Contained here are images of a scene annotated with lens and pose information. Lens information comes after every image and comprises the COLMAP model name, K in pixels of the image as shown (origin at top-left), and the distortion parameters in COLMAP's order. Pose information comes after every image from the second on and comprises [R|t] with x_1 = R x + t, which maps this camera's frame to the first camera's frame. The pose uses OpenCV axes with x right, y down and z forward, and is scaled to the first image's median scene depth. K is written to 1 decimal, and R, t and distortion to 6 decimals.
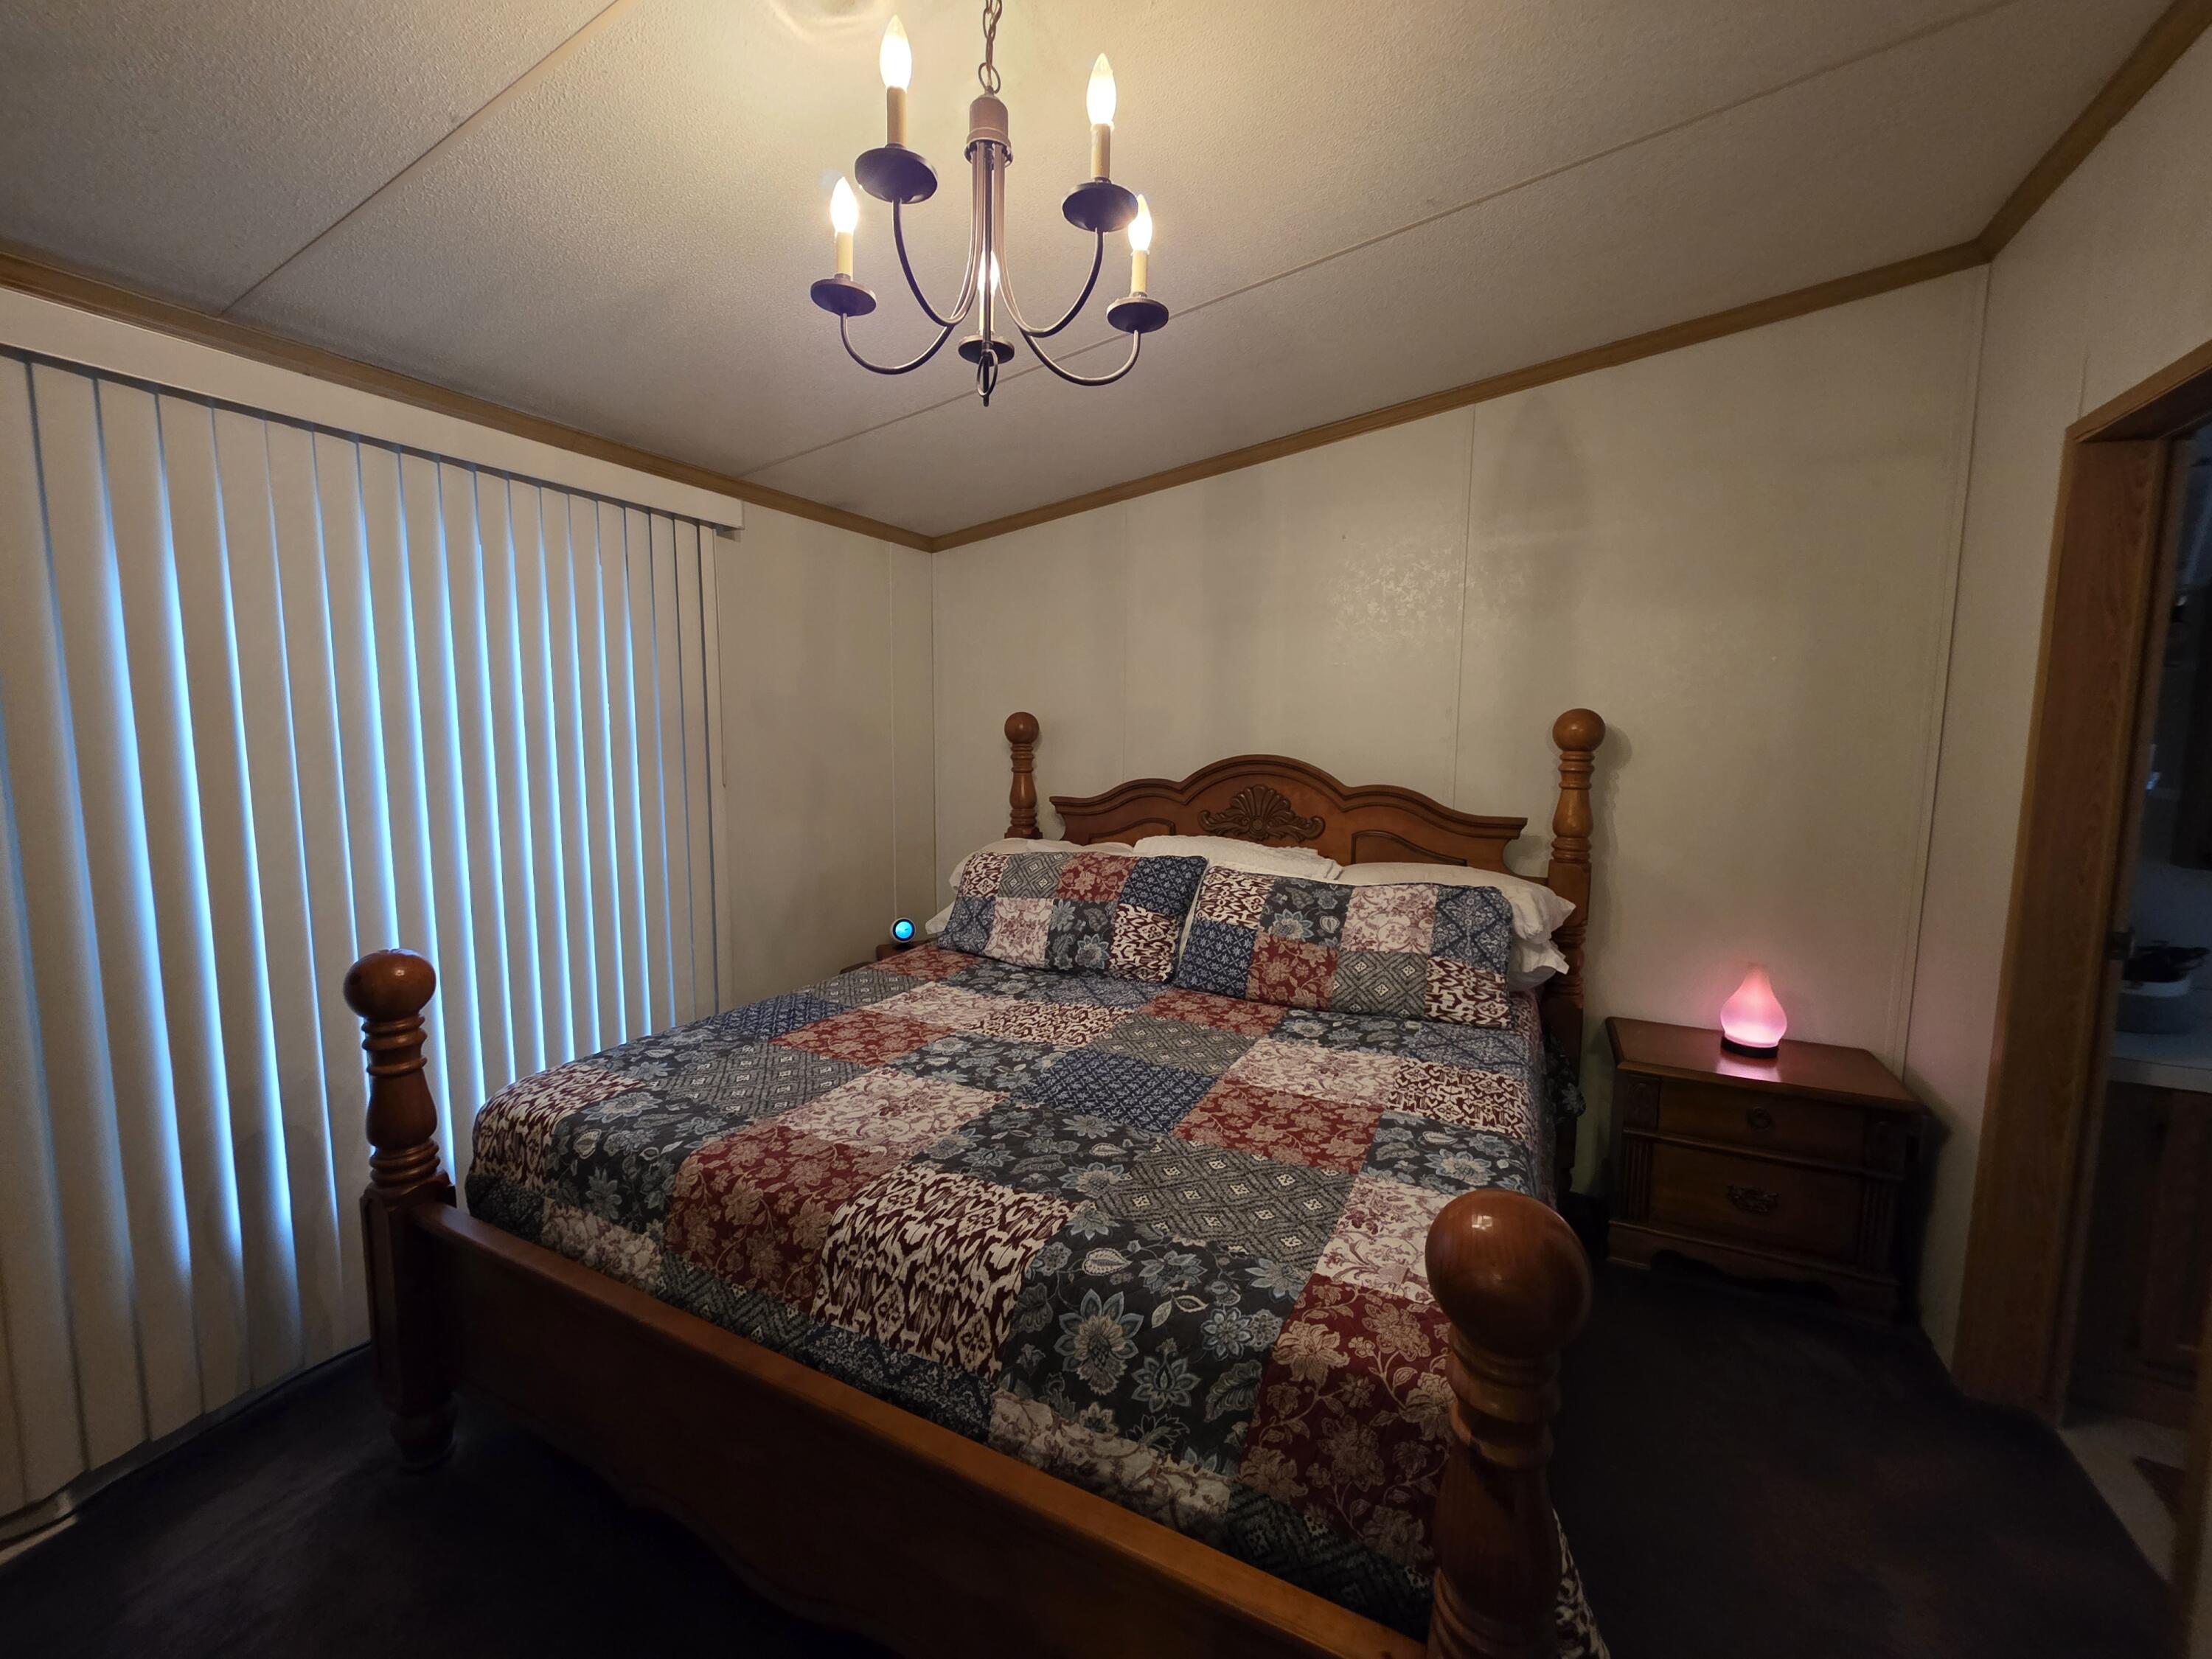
lens RADIAL K [[886.0, 0, 1099.7], [0, 886.0, 825.1], [0, 0, 1]] dist [-0.000825, -0.000018]
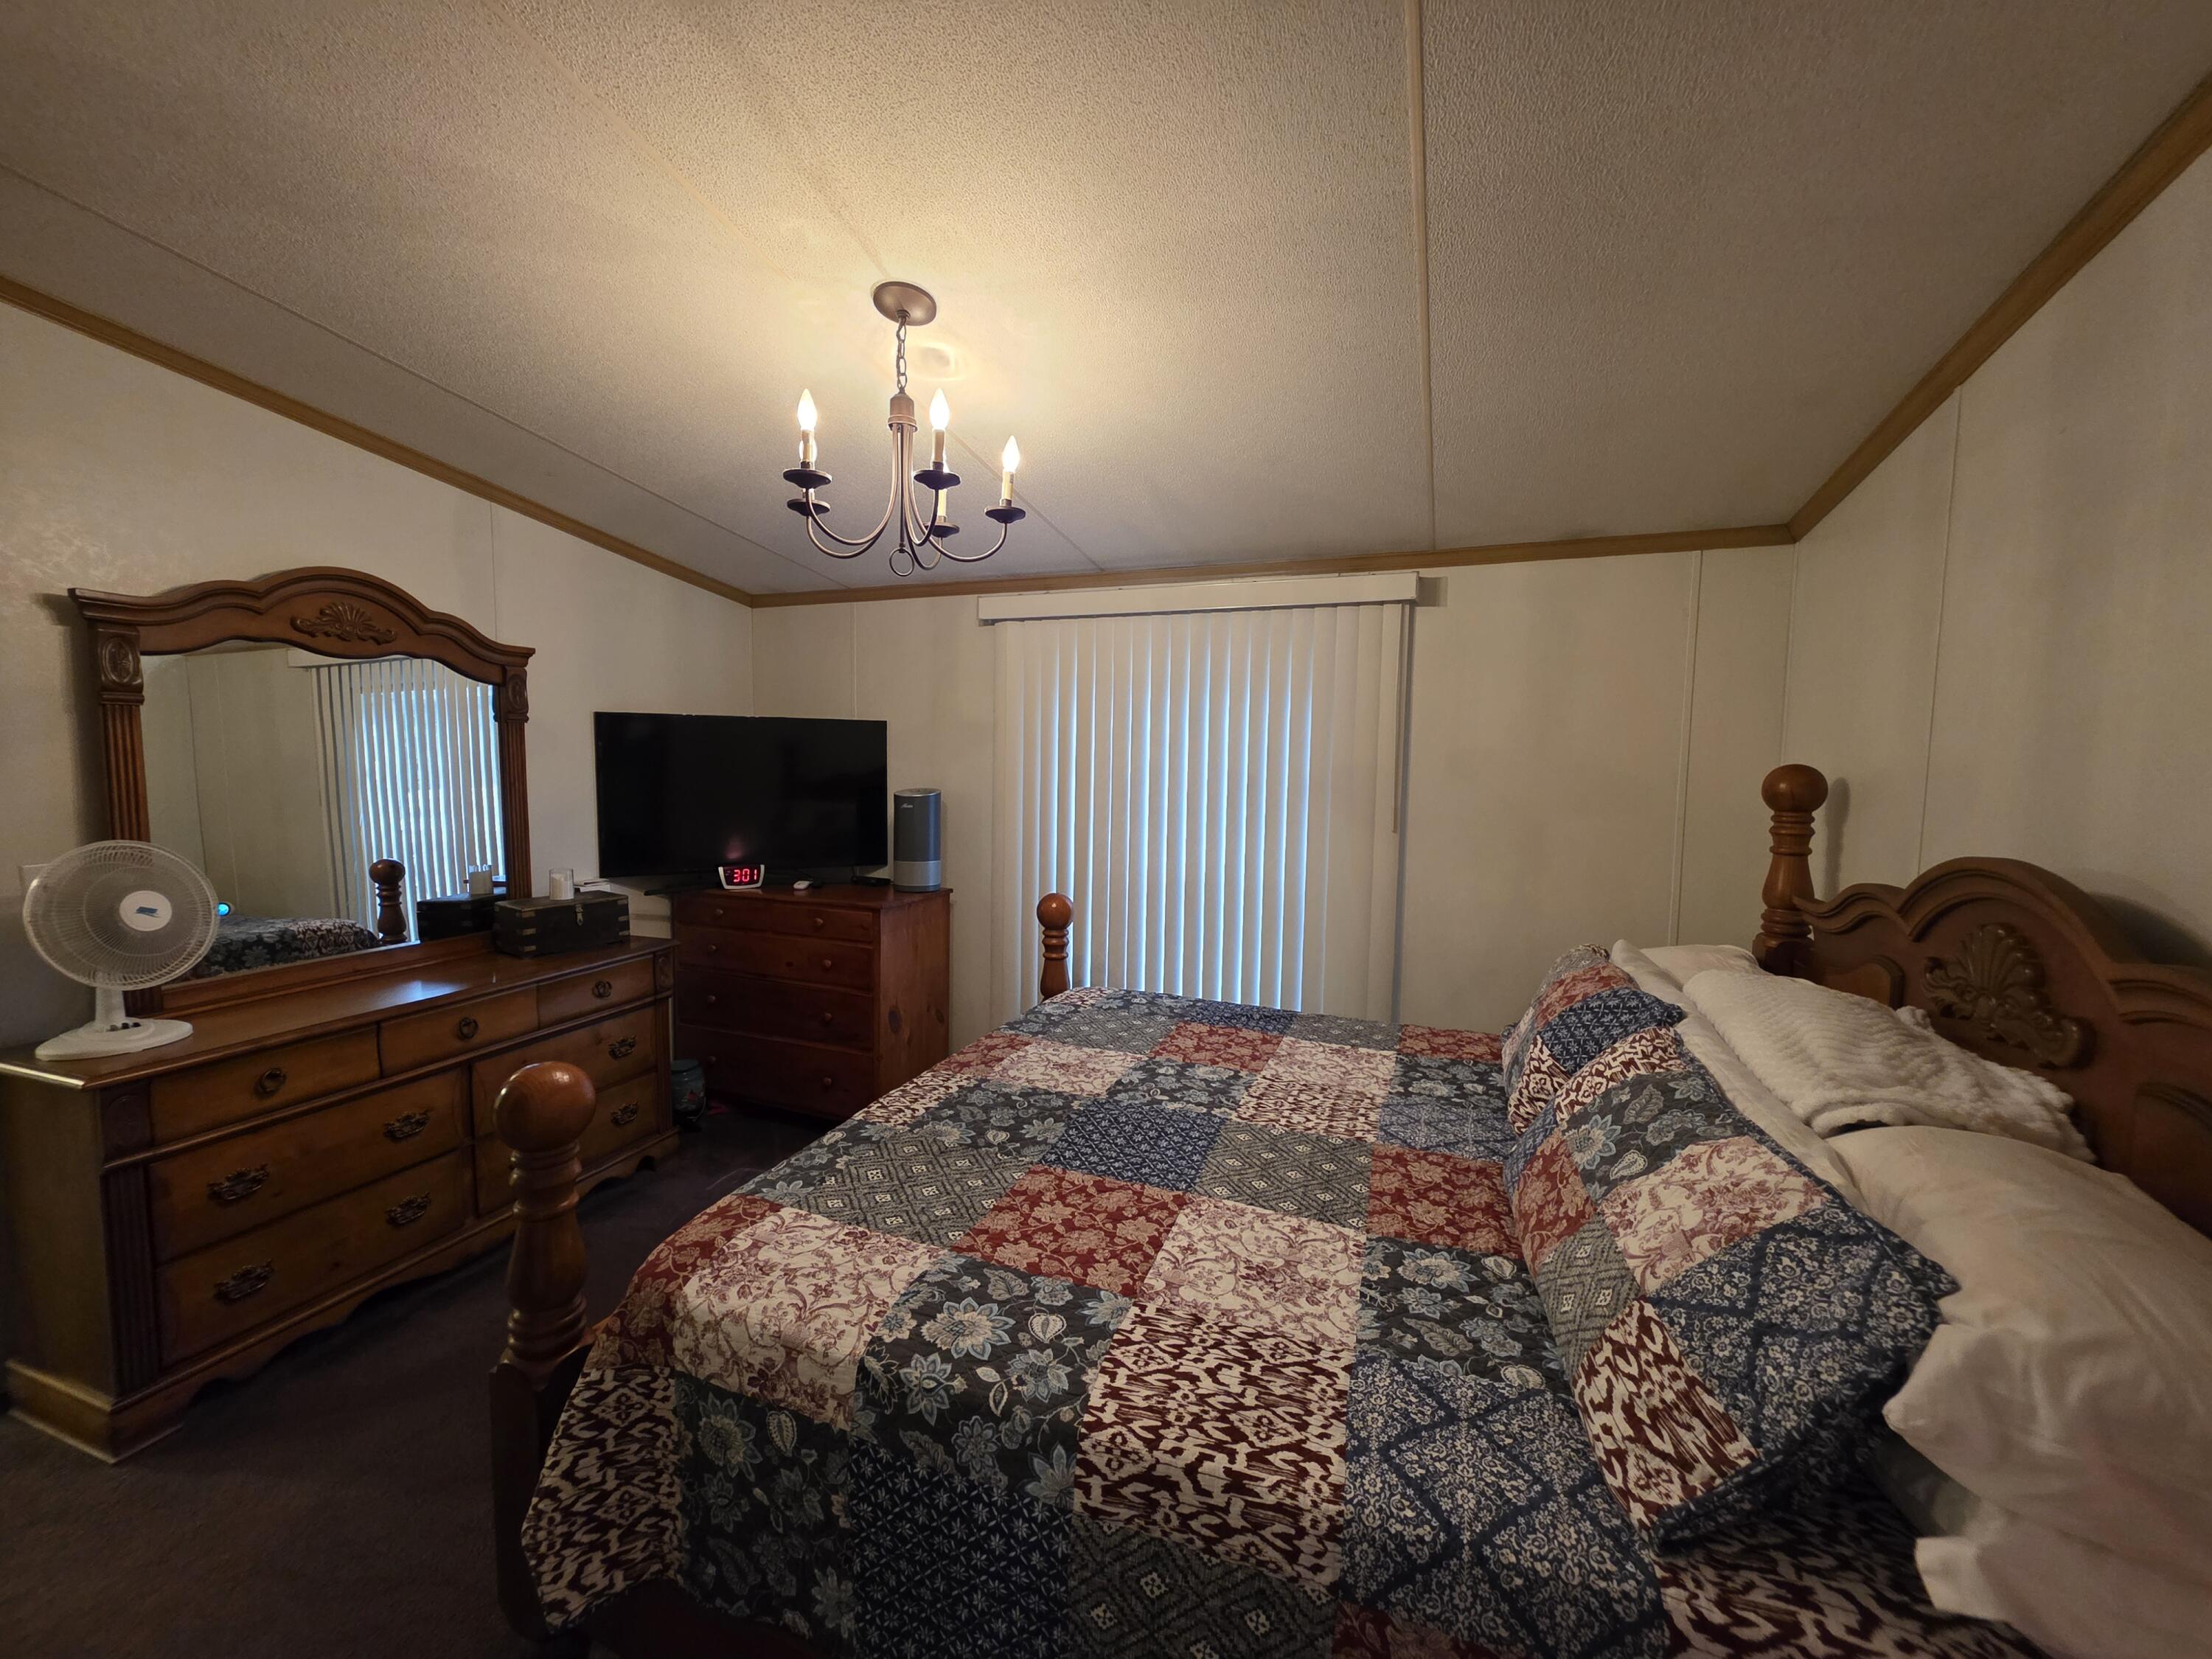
lens RADIAL K [[886.0, 0, 1099.7], [0, 886.0, 825.1], [0, 0, 1]] dist [-0.000825, -0.000018]
pose [[0.107159, 0.073826, -0.991497, 0.931174], [-0.119328, 0.990986, 0.060892, -0.109560], [0.987055, 0.111788, 0.115002, 0.753635]]
